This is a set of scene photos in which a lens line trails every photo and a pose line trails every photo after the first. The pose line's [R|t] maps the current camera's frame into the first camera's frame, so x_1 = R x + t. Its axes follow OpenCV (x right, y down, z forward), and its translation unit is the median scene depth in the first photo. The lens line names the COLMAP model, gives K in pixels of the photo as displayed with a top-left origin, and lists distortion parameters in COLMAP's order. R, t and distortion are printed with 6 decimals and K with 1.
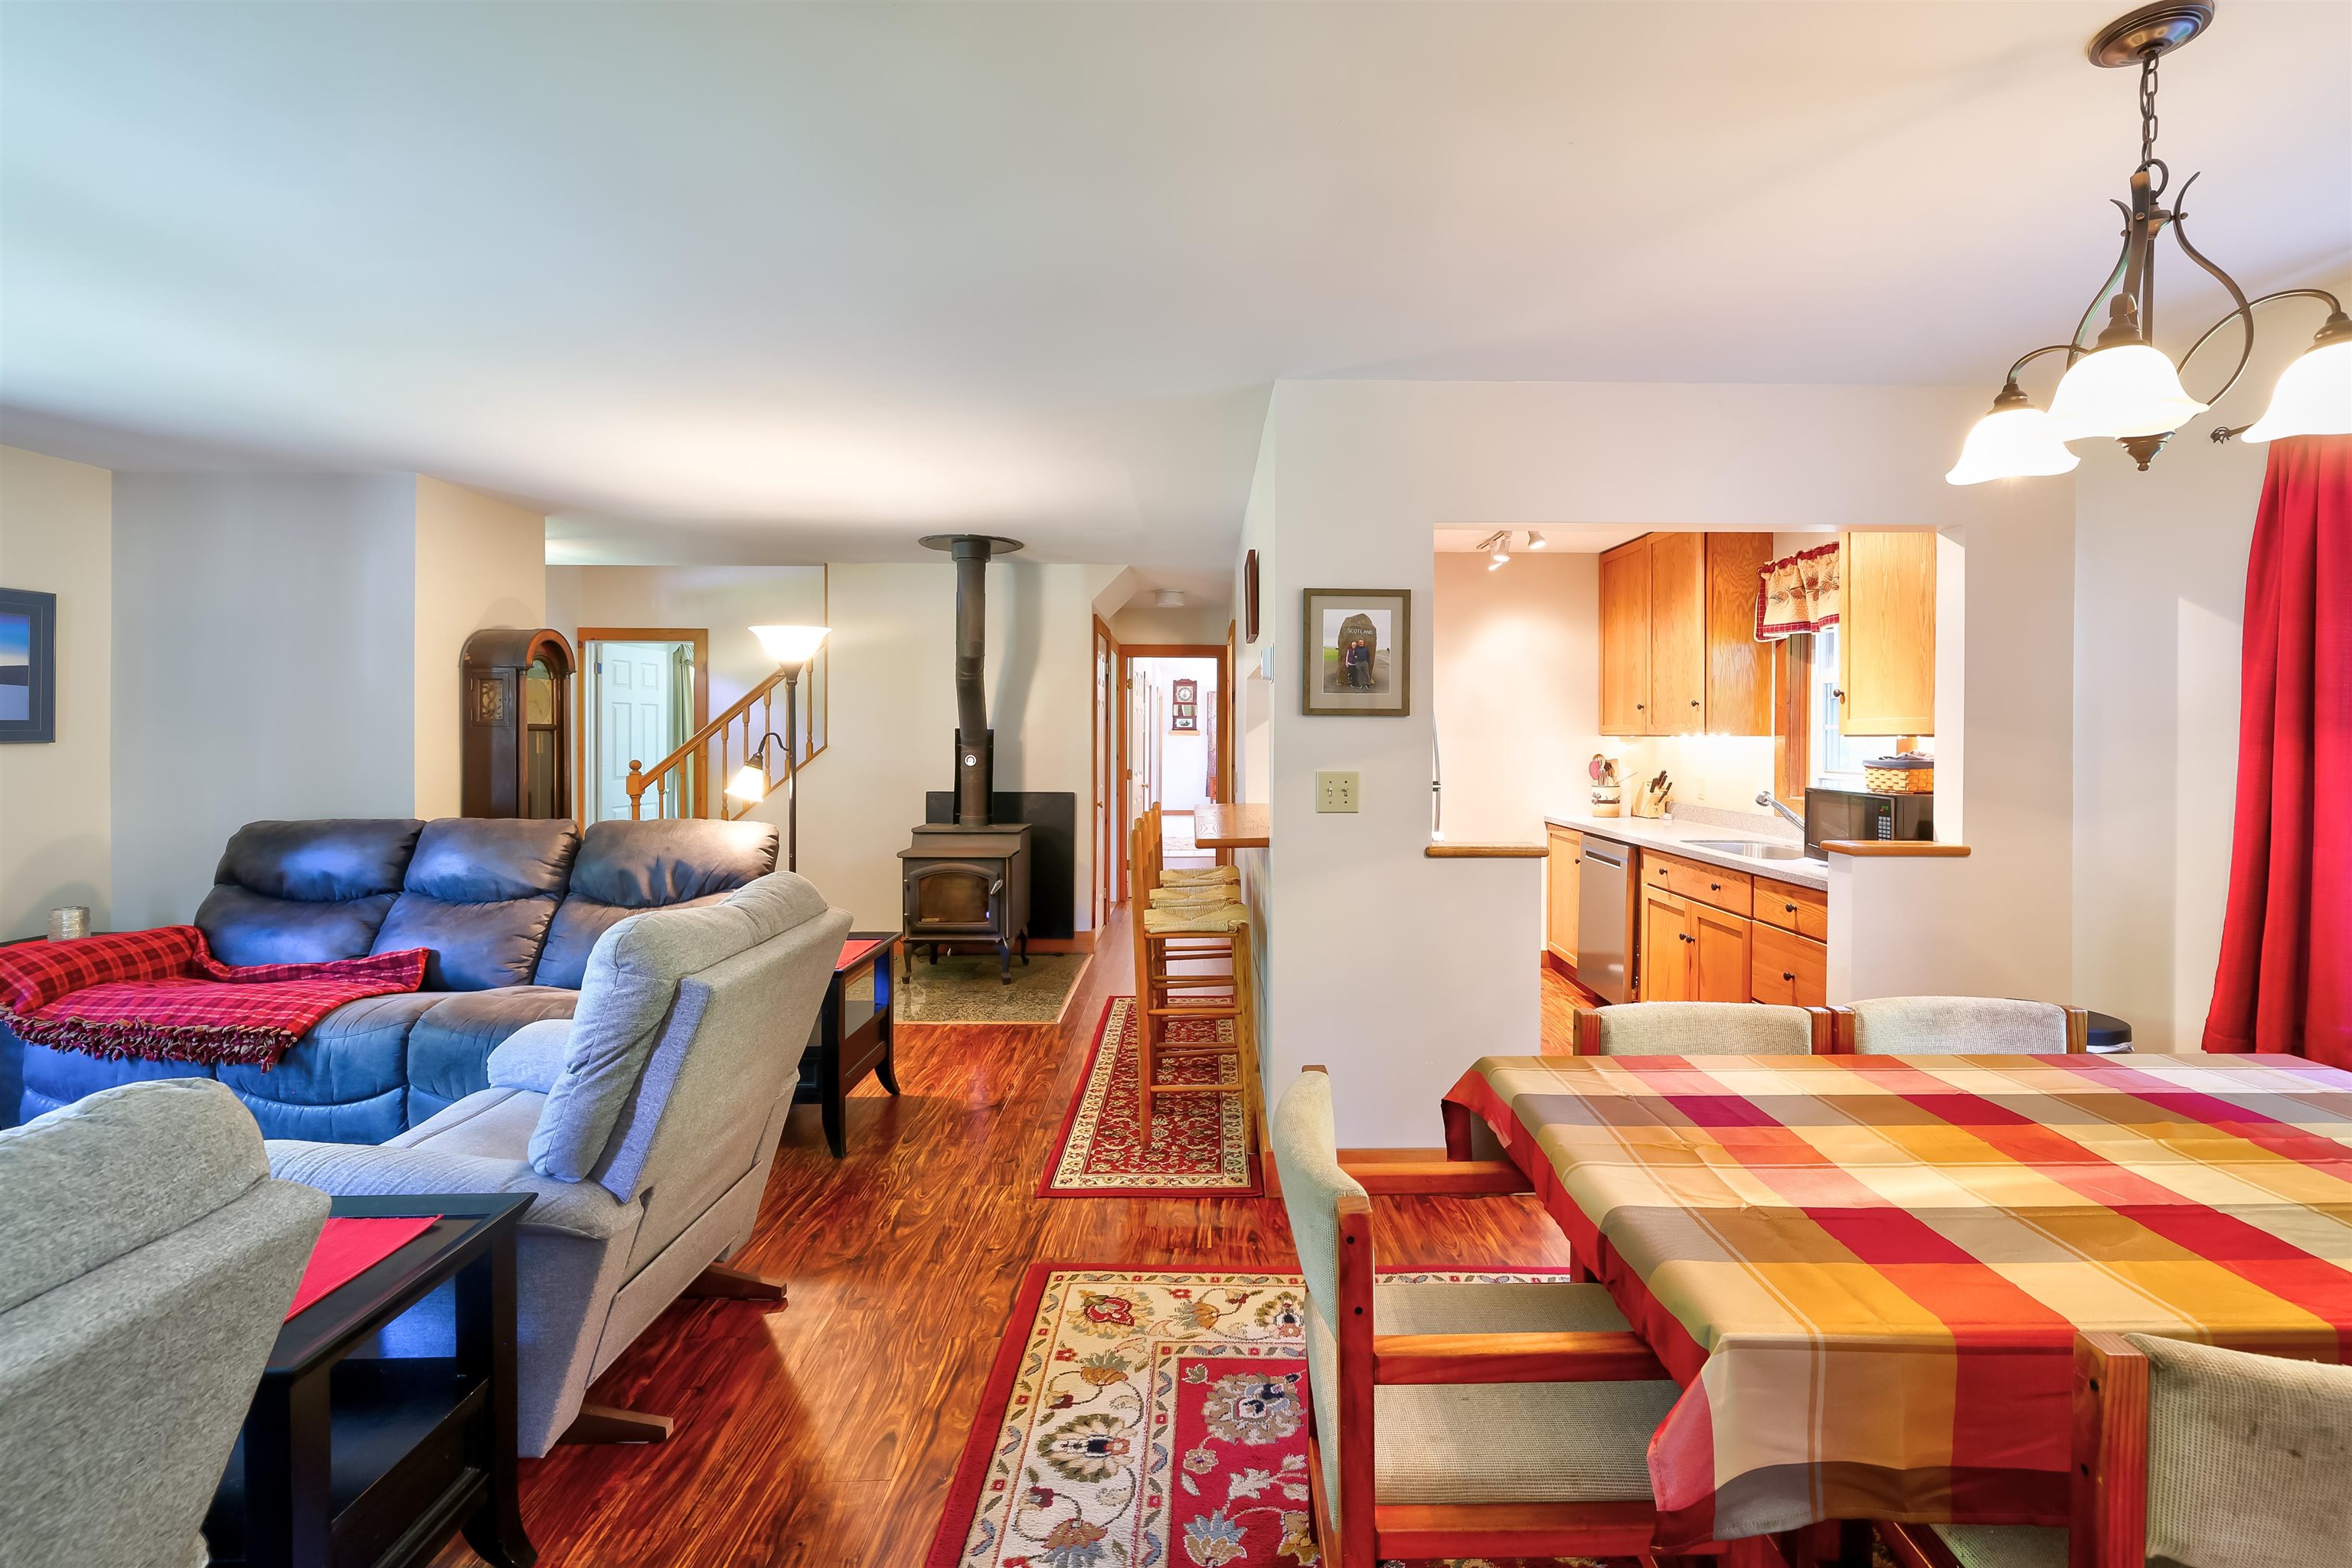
lens RADIAL K [[1001.8, 0, 1232.7], [0, 1001.8, 743.5], [0, 0, 1]] dist [0.000333, 0.000058]
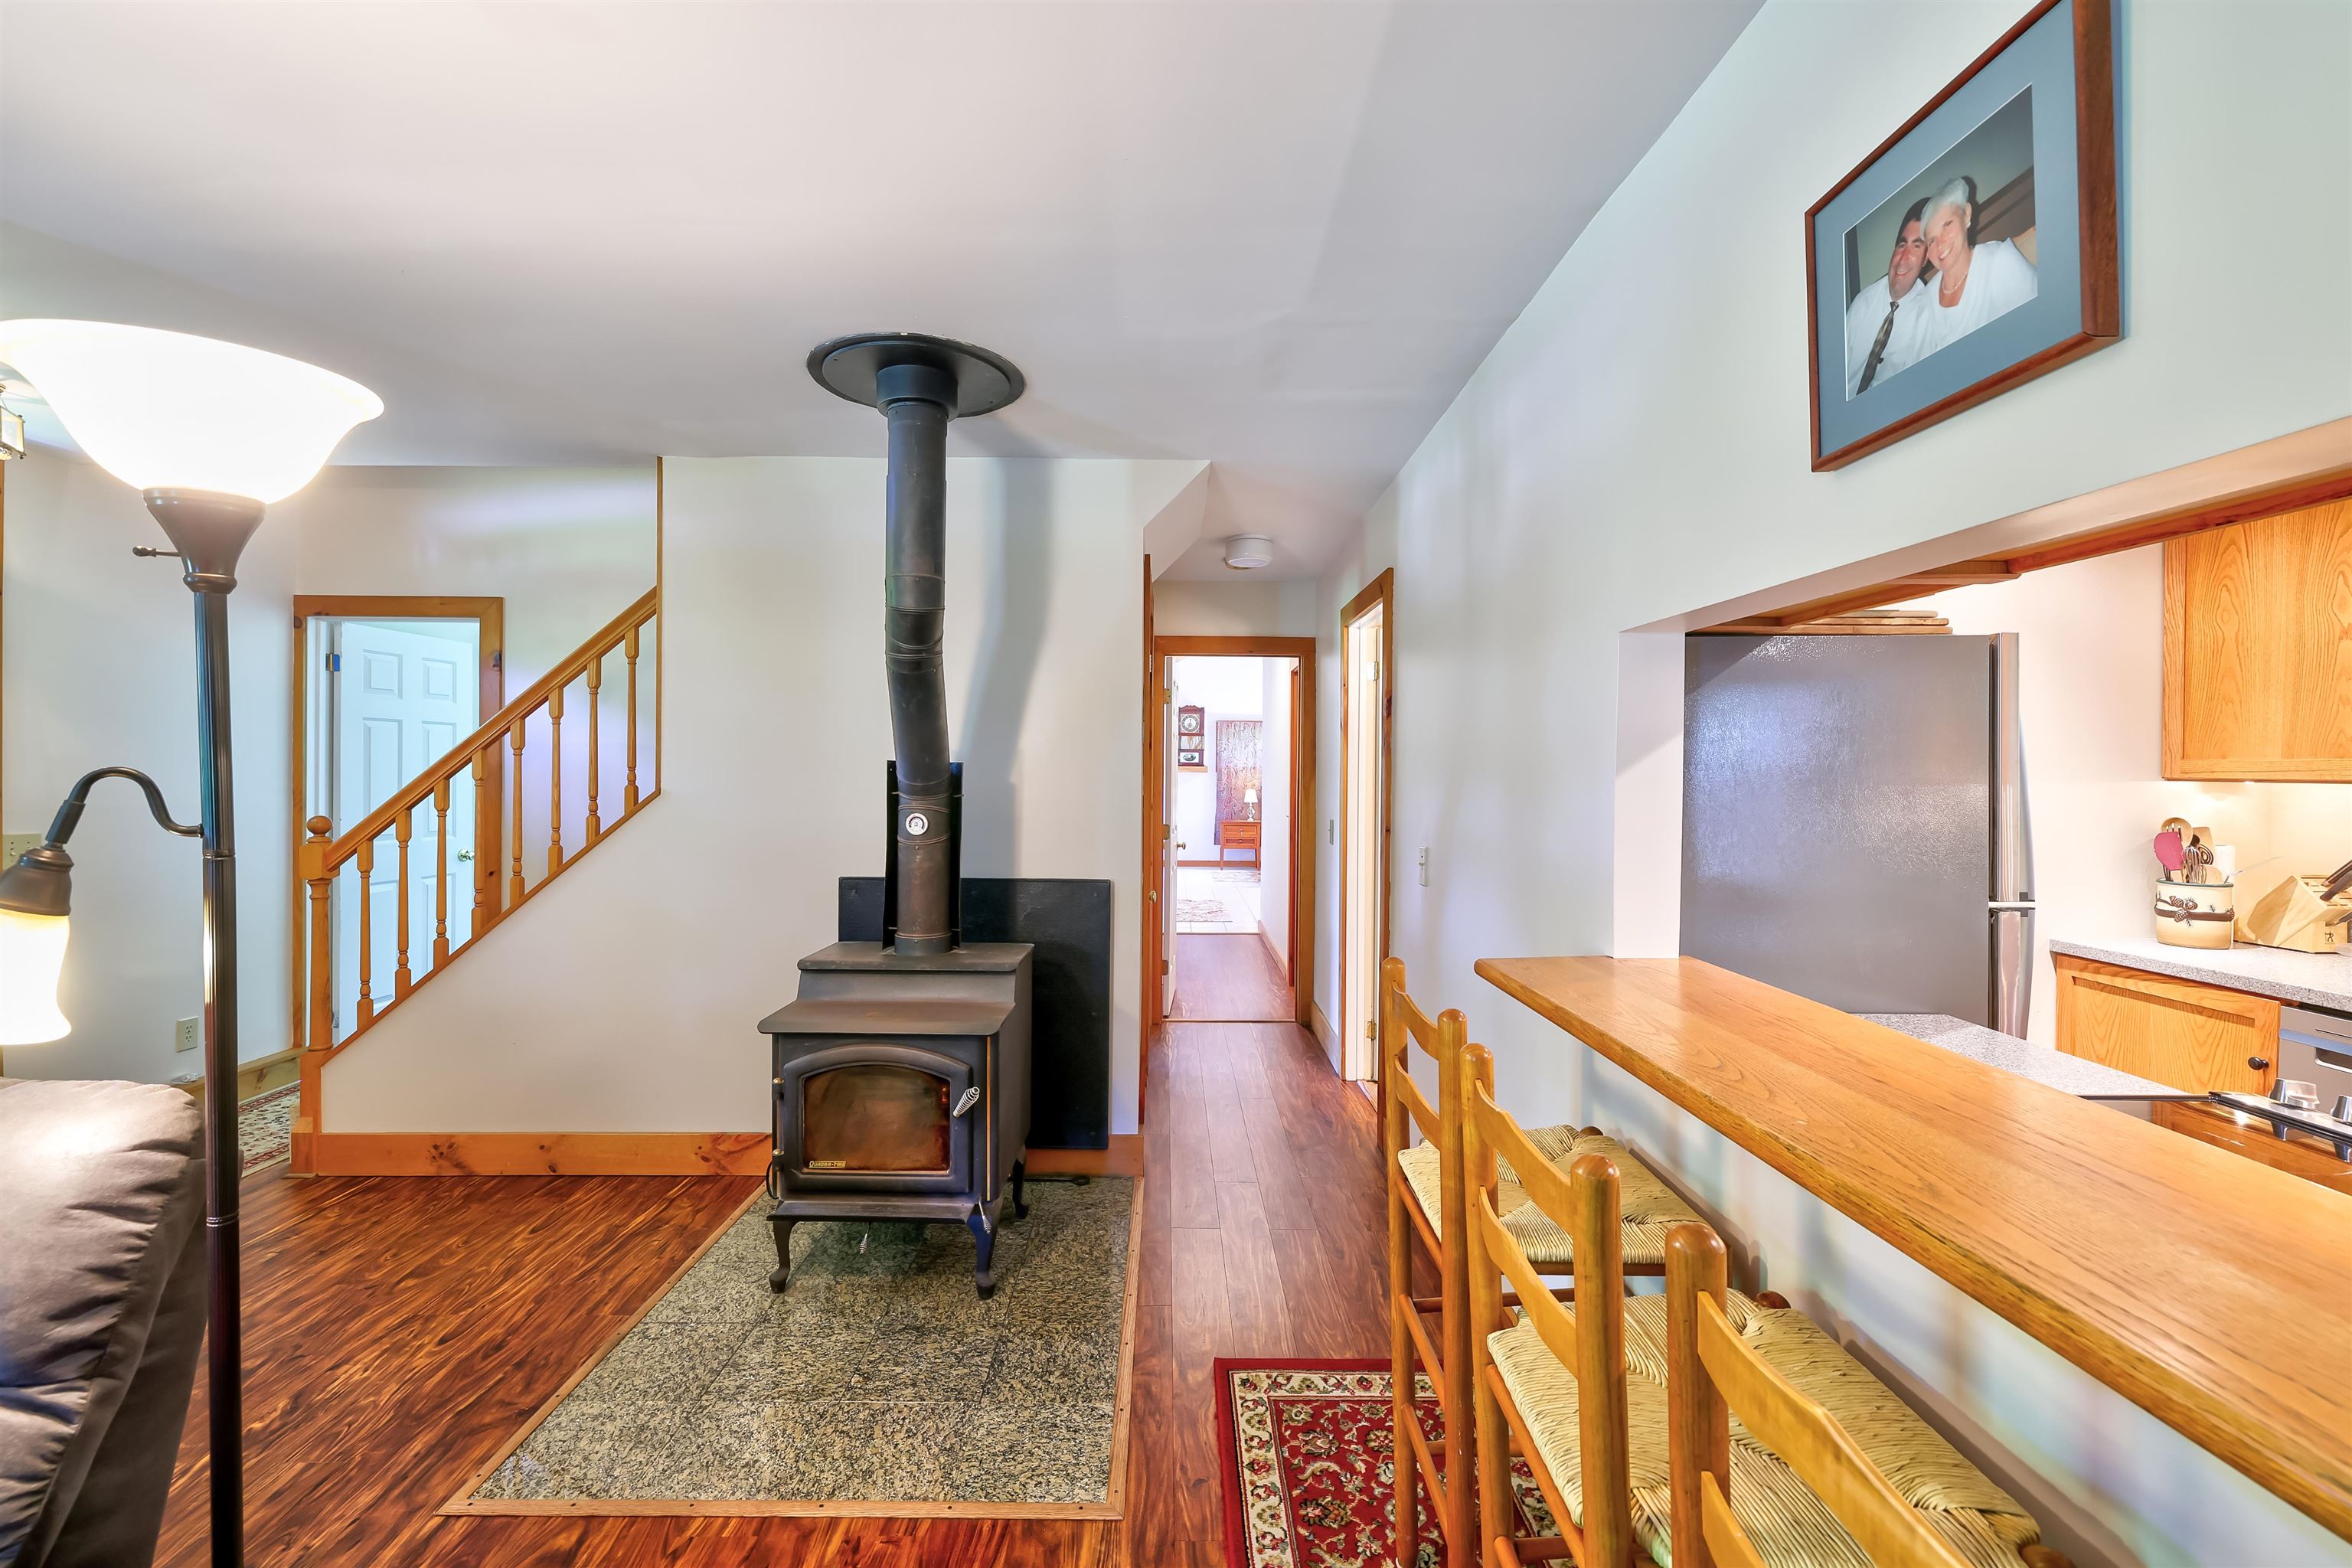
lens RADIAL K [[974.1, 0, 1165.2], [0, 974.1, 778.1], [0, 0, 1]] dist [-0.001990, -0.000162]
pose [[0.999507, 0.004886, -0.031011, -0.130456], [-0.004933, 0.999987, -0.001462, -0.006611], [0.031003, 0.001614, 0.999518, 0.551334]]
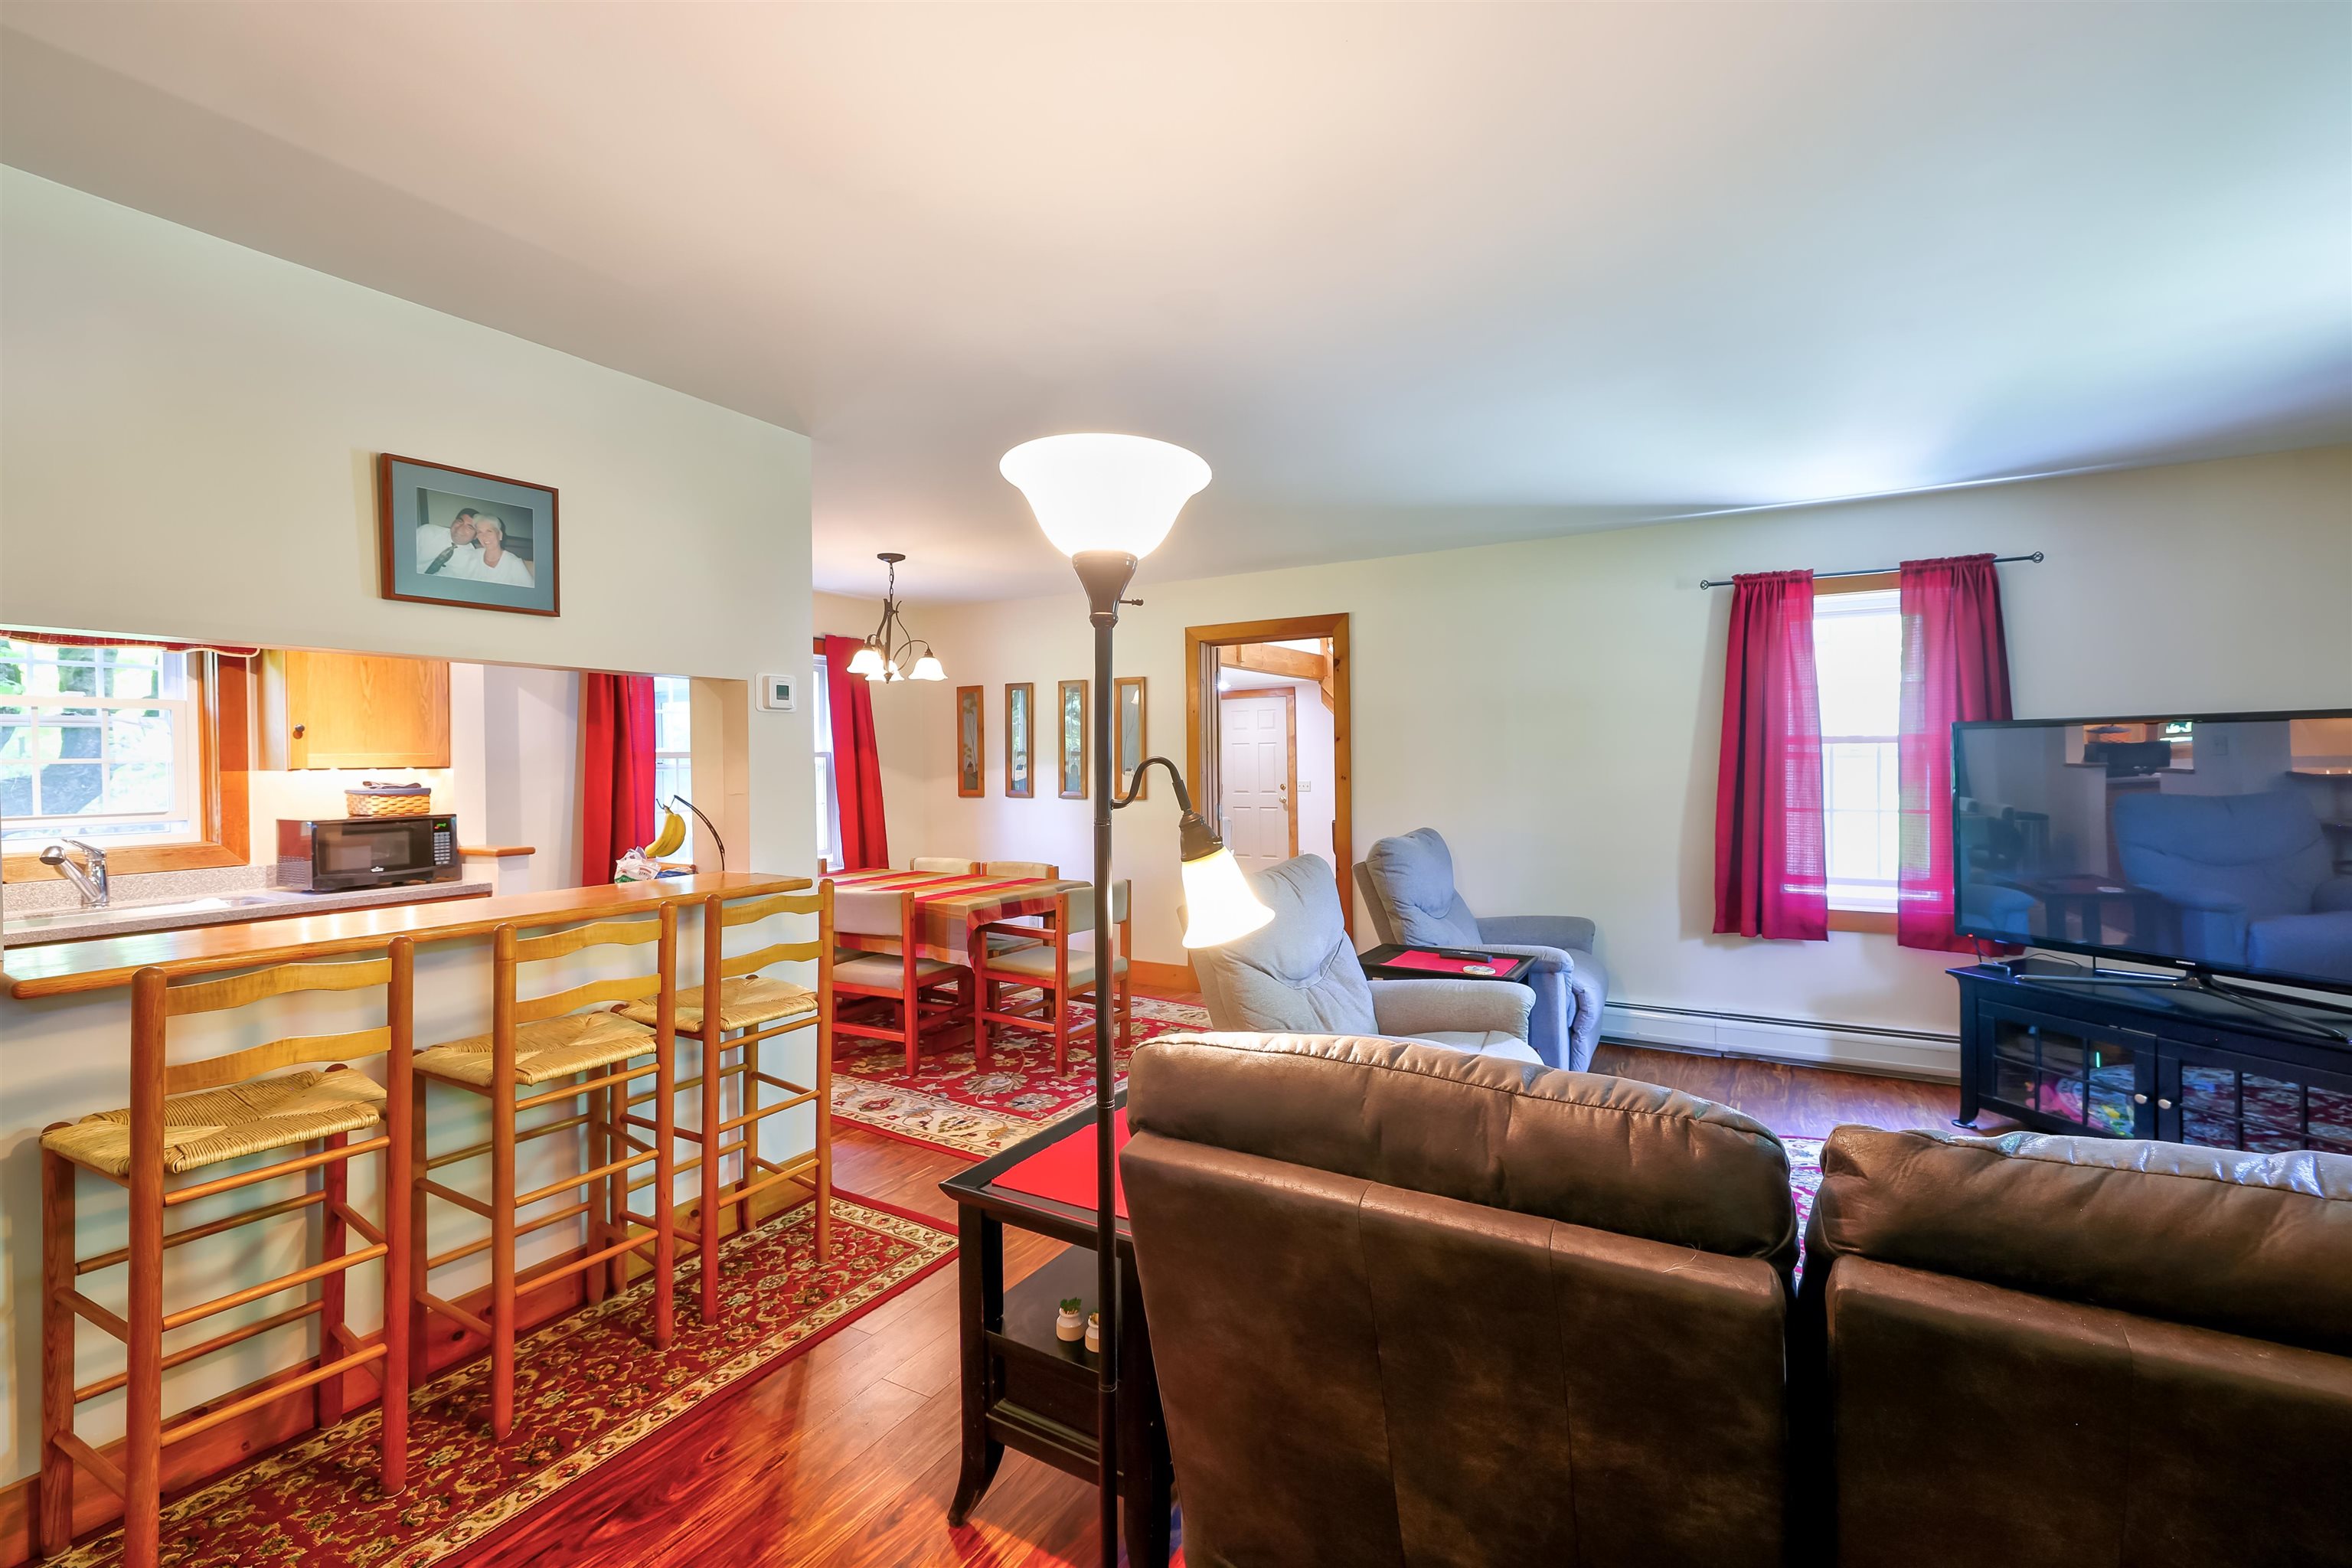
lens RADIAL K [[990.0, 0, 1173.1], [0, 990.0, 761.7], [0, 0, 1]] dist [-0.000342, 0.000127]
pose [[-0.846727, 0.007762, 0.531971, -0.480041], [0.014019, 0.999872, 0.007724, -0.008607], [-0.531843, 0.013998, -0.846727, 0.951030]]
